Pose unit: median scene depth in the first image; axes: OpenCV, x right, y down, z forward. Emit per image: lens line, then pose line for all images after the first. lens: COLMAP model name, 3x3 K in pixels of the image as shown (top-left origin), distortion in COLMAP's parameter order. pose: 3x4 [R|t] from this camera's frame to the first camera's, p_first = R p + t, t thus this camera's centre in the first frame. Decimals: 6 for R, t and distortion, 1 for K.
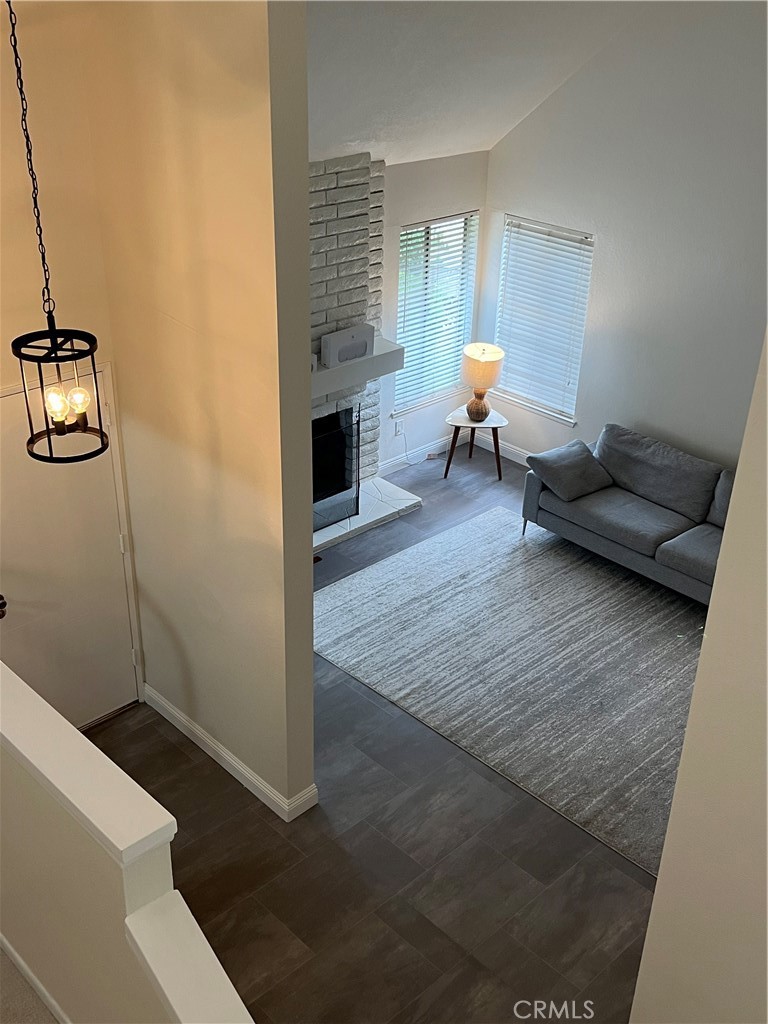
lens RADIAL K [[1088.1, 0, 378.9], [0, 1088.1, 514.2], [0, 0, 1]] dist [0.092254, 0.000000]
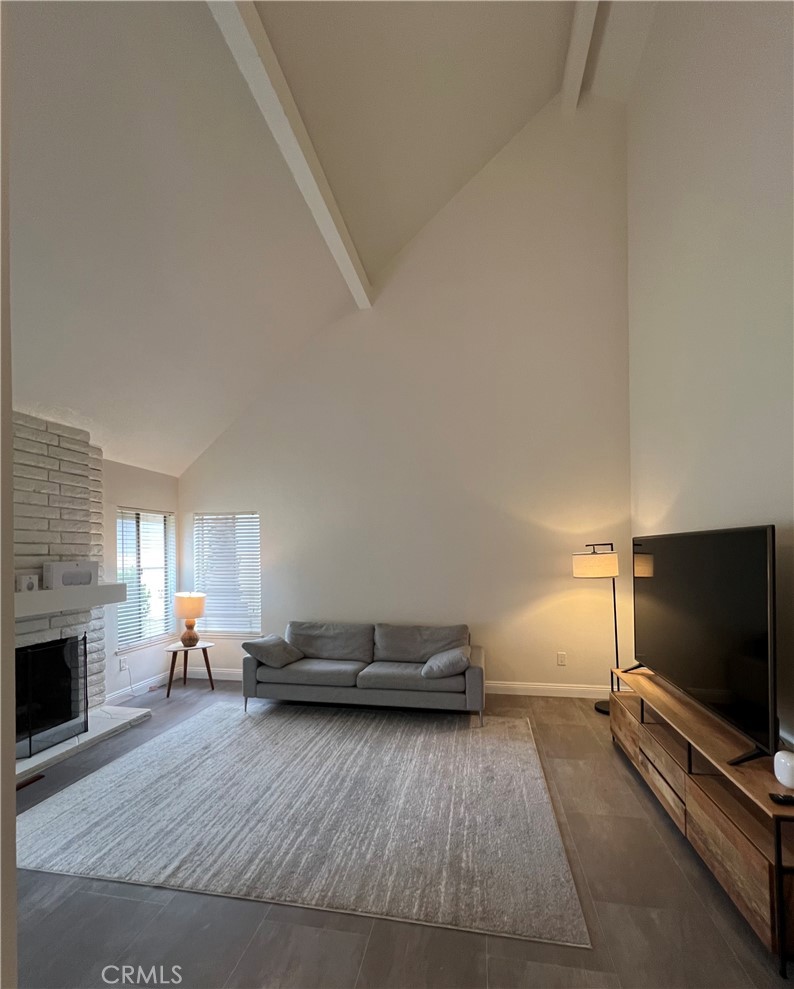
lens RADIAL K [[447.9, 0, 392.4], [0, 447.9, 548.1], [0, 0, 1]] dist [0.004683, 0.001258]
pose [[0.819456, -0.032588, 0.572214, -0.022156], [0.304908, 0.870165, -0.387096, 0.116004], [-0.485306, 0.491681, 0.722999, 0.478501]]
